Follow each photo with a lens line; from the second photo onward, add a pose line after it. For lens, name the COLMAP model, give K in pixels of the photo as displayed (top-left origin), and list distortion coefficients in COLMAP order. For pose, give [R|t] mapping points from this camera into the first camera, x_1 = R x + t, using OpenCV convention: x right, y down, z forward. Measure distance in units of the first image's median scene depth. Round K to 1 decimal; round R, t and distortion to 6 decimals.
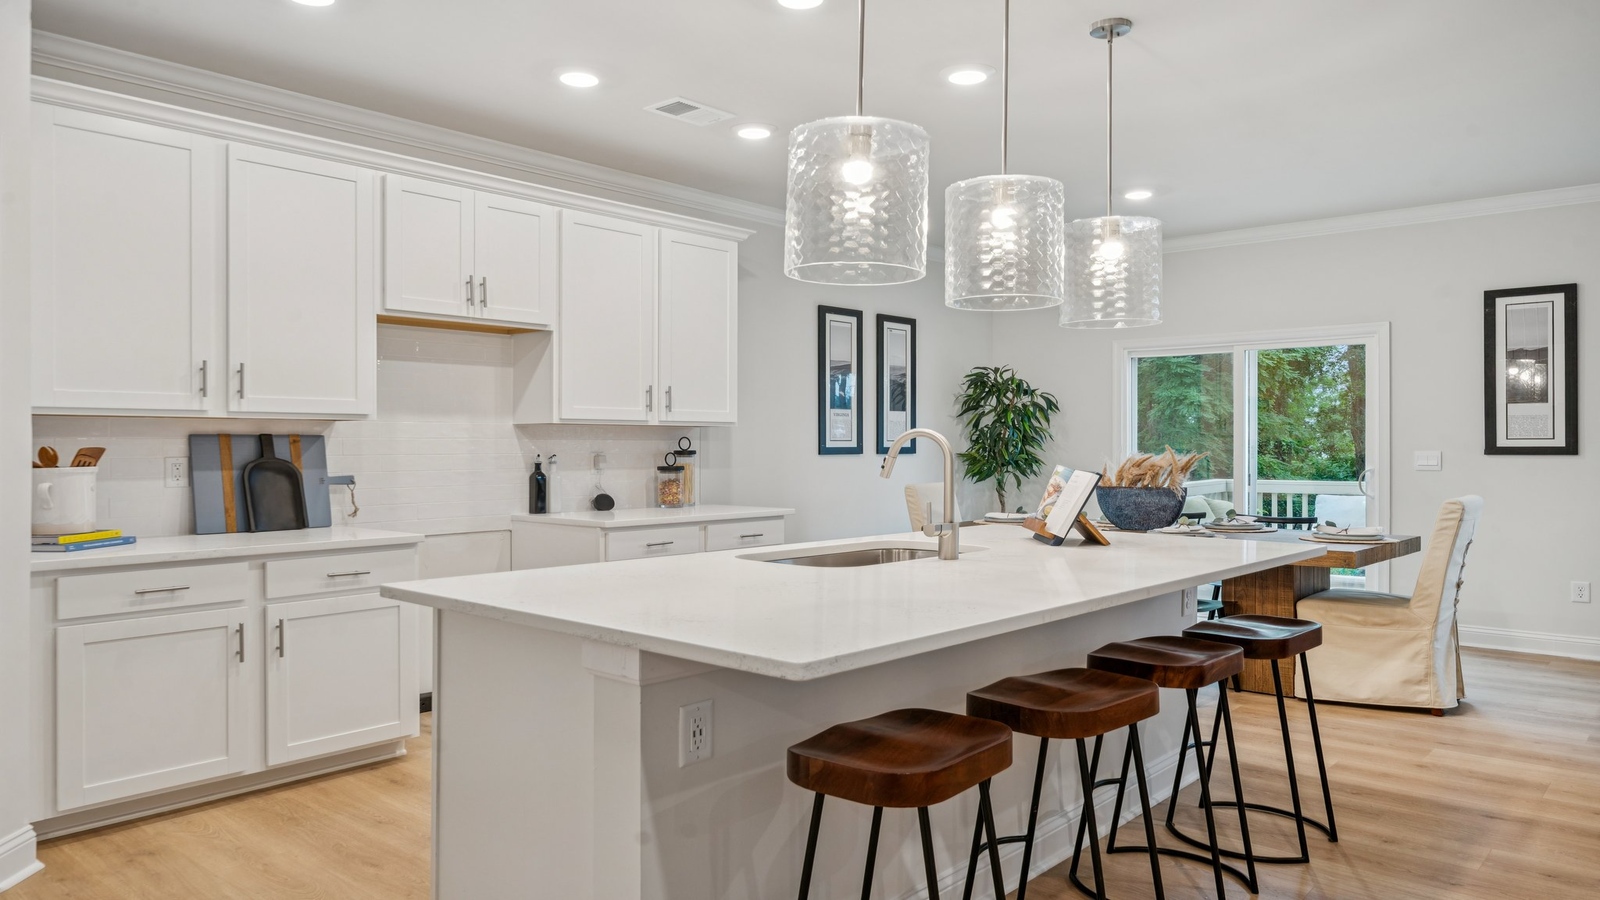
lens RADIAL K [[1060.3, 0, 806.5], [0, 1060.3, 440.4], [0, 0, 1]] dist [0.002051, -0.008505]
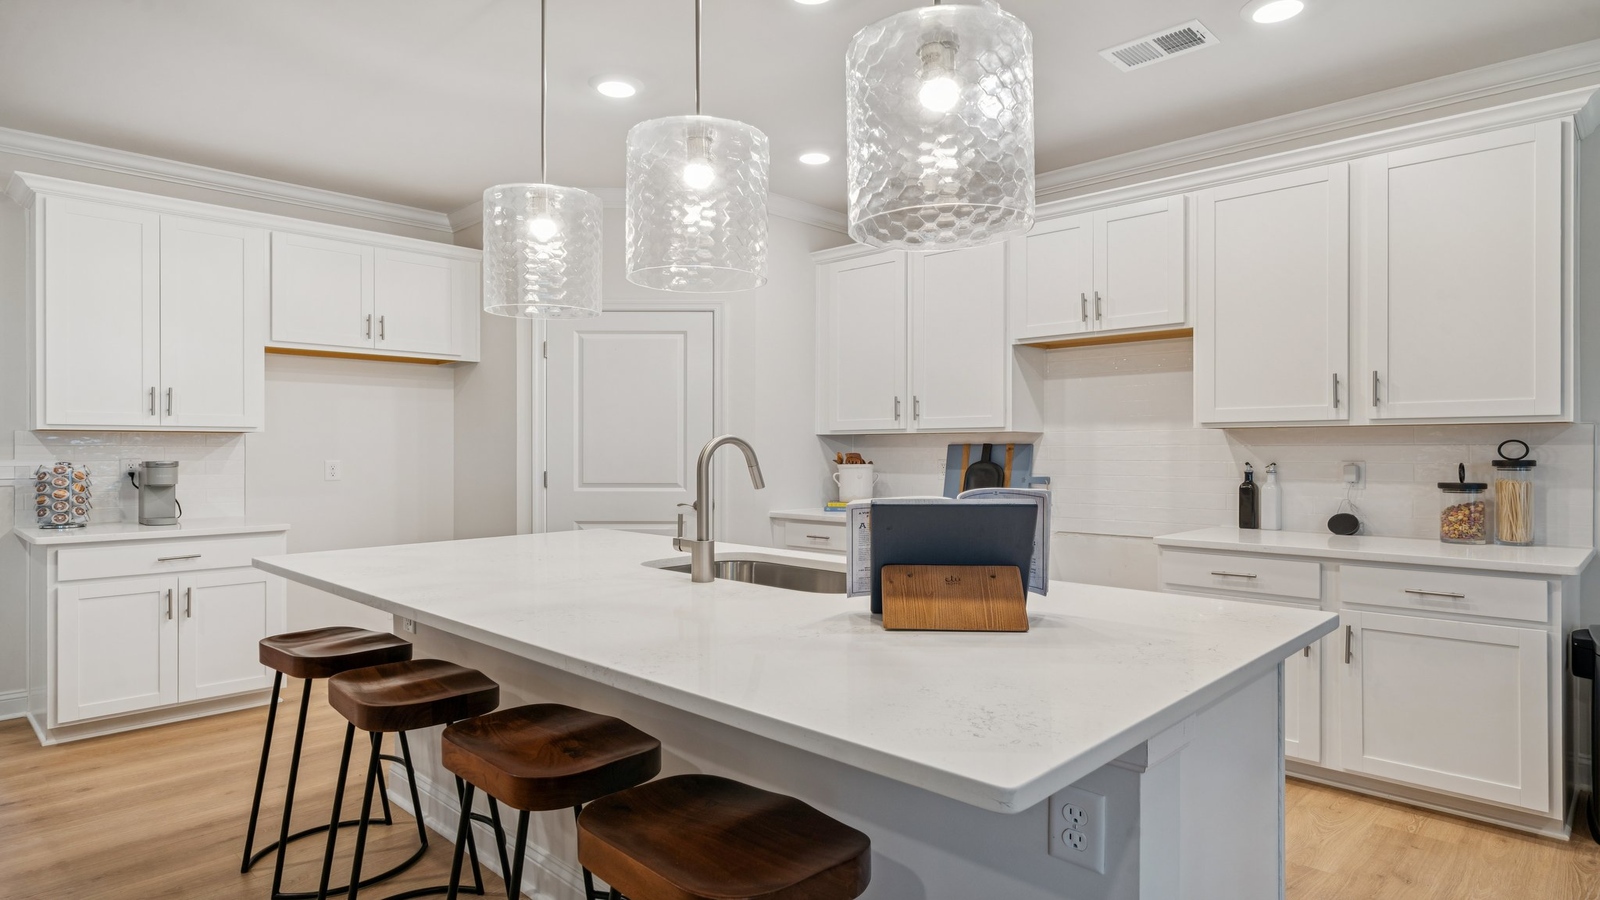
lens RADIAL K [[890.7, 0, 793.9], [0, 890.7, 448.7], [0, 0, 1]] dist [0.001864, -0.000336]
pose [[-0.055235, -0.002318, -0.998471, 0.593256], [0.004636, 0.999986, -0.002578, 0.001922], [0.998463, -0.004772, -0.055224, 0.755567]]
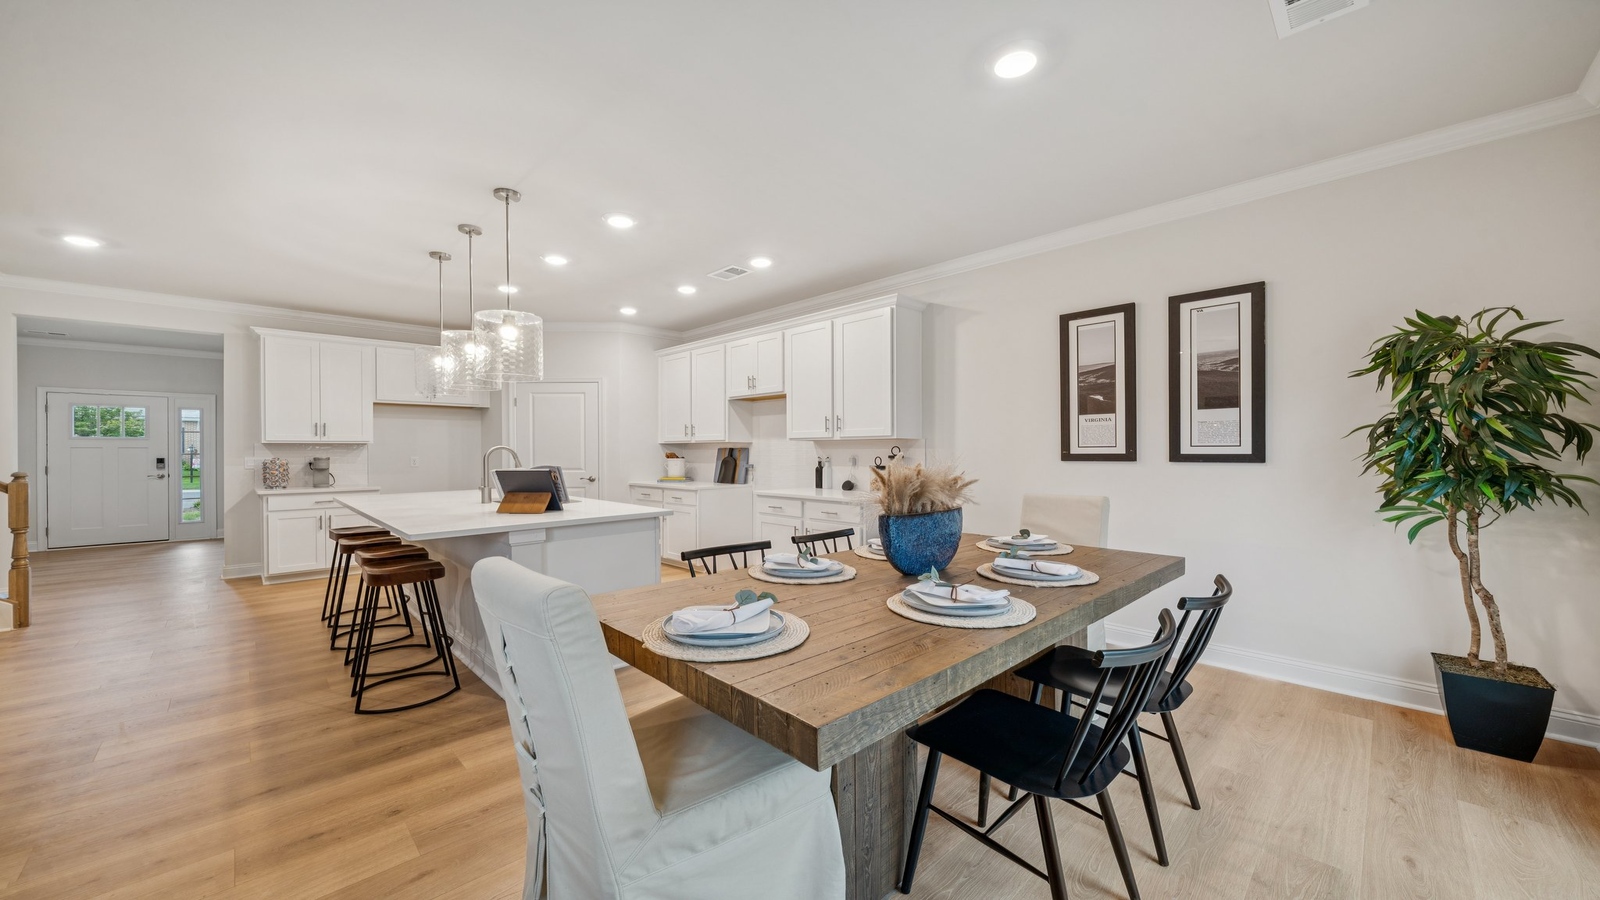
lens RADIAL K [[592.7, 0, 799.0], [0, 592.7, 453.0], [0, 0, 1]] dist [-0.003718, 0.000273]
pose [[-0.088395, 0.003866, -0.996078, 0.913030], [0.007431, 0.999967, 0.003222, 0.003164], [0.996058, -0.007117, -0.088421, 1.210293]]
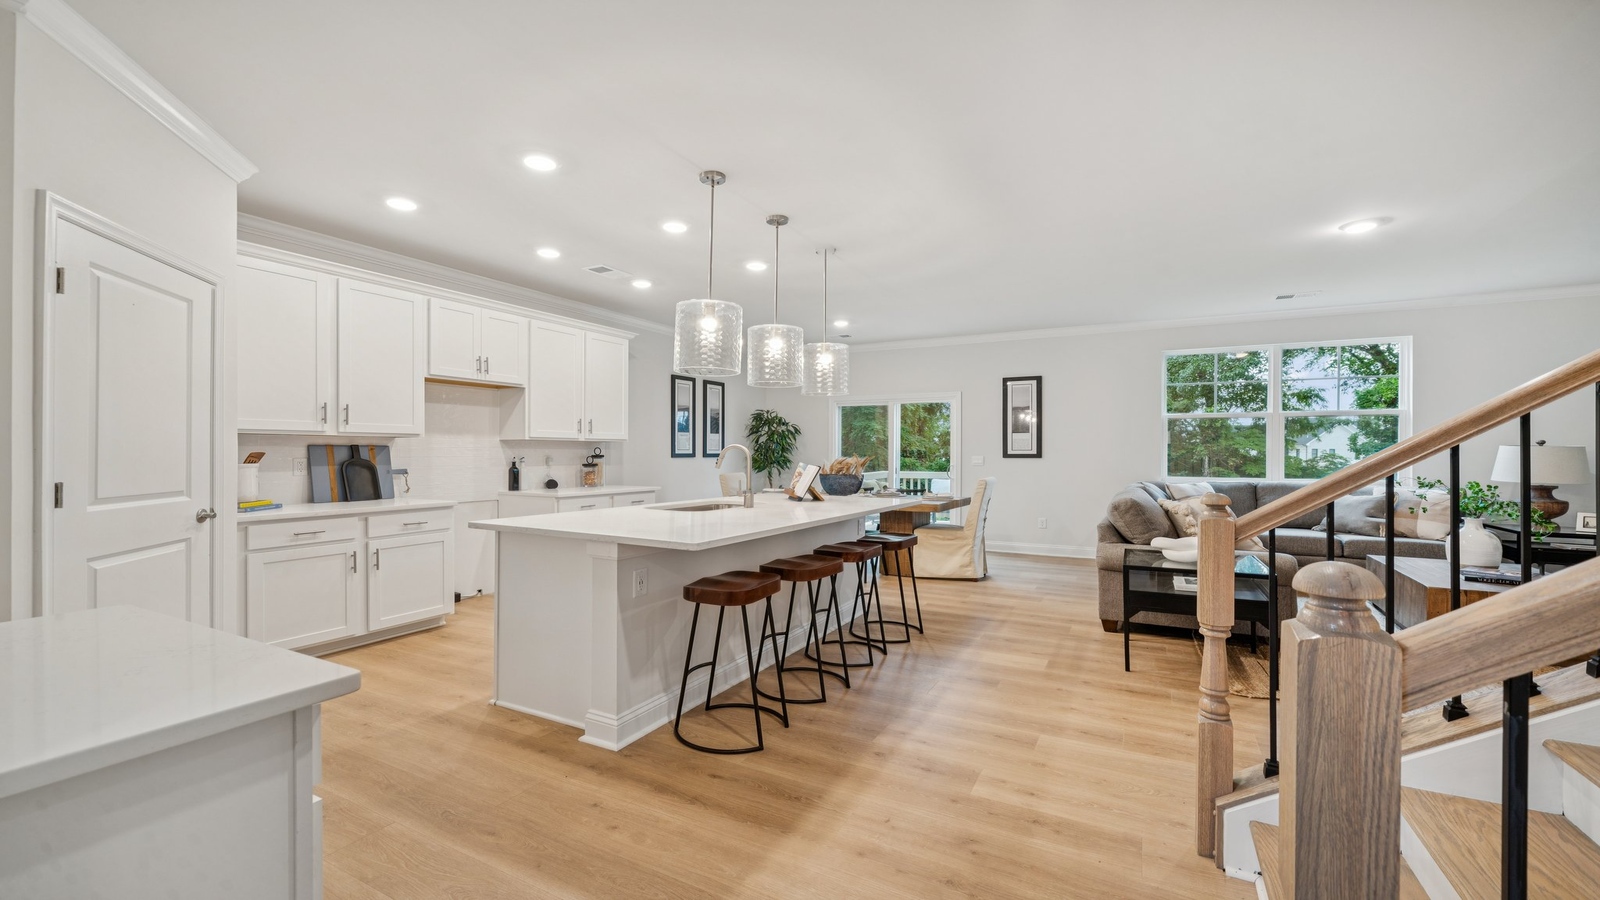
lens RADIAL K [[645.2, 0, 794.6], [0, 645.2, 455.8], [0, 0, 1]] dist [0.014664, -0.001222]
pose [[0.975051, 0.001954, 0.221973, -0.041936], [-0.004209, 0.999944, 0.009685, -0.001262], [-0.221942, -0.010378, 0.975005, -0.178329]]
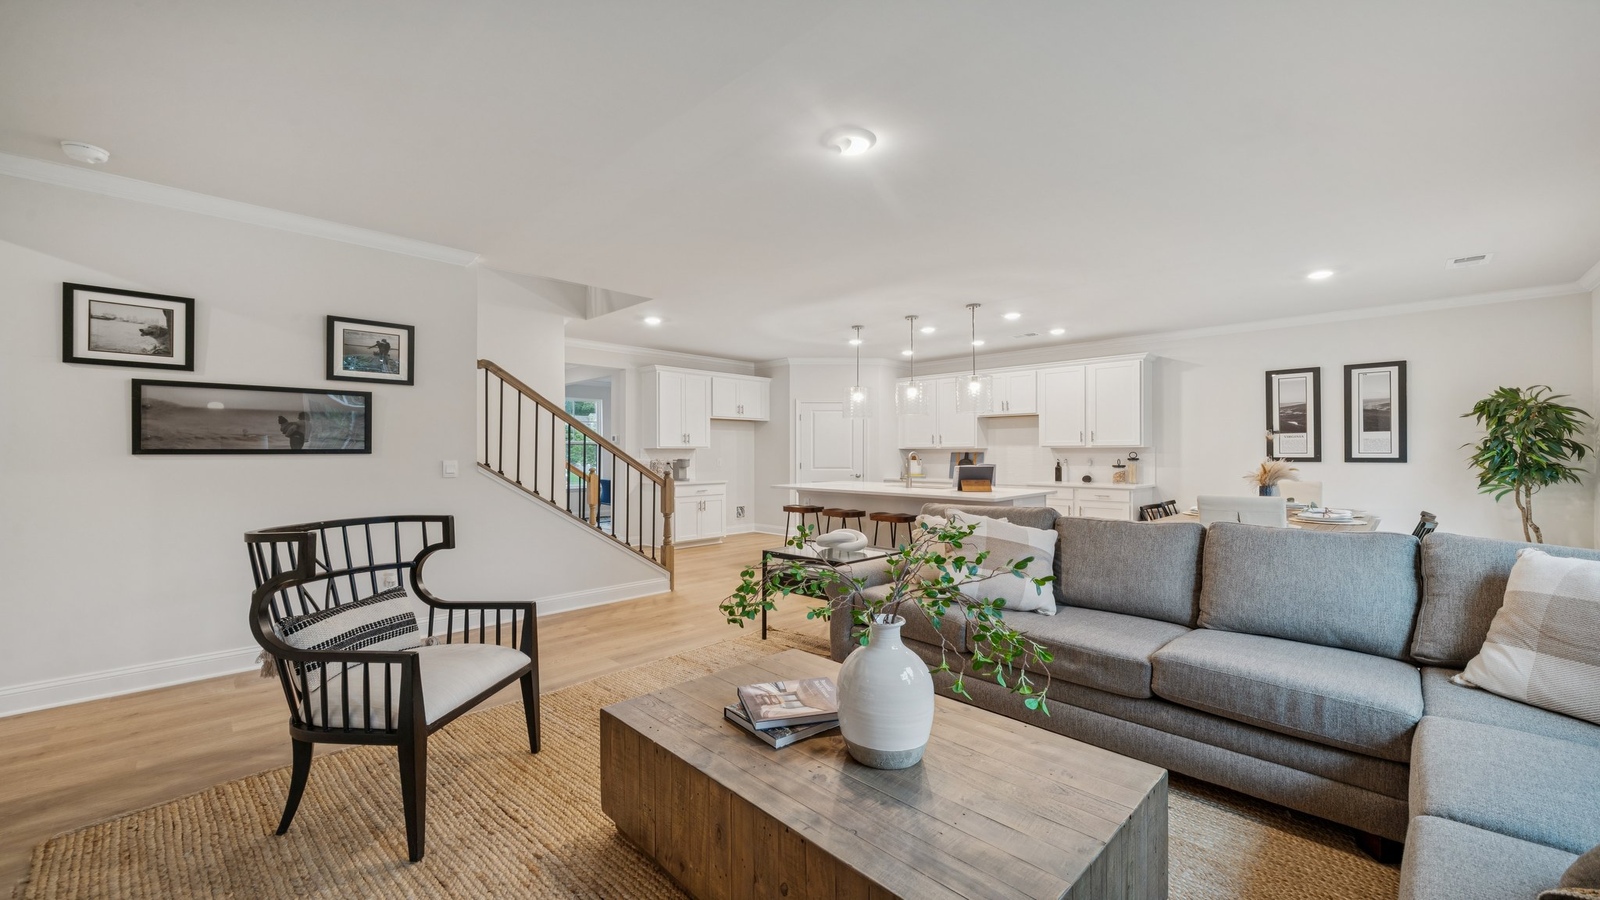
lens RADIAL K [[645.2, 0, 795.1], [0, 645.2, 450.9], [0, 0, 1]] dist [0.014664, -0.001222]
pose [[-0.052793, -0.005296, -0.998591, 1.599912], [0.004846, 0.999973, -0.005560, -0.002158], [0.998594, -0.005132, -0.052766, 0.491406]]
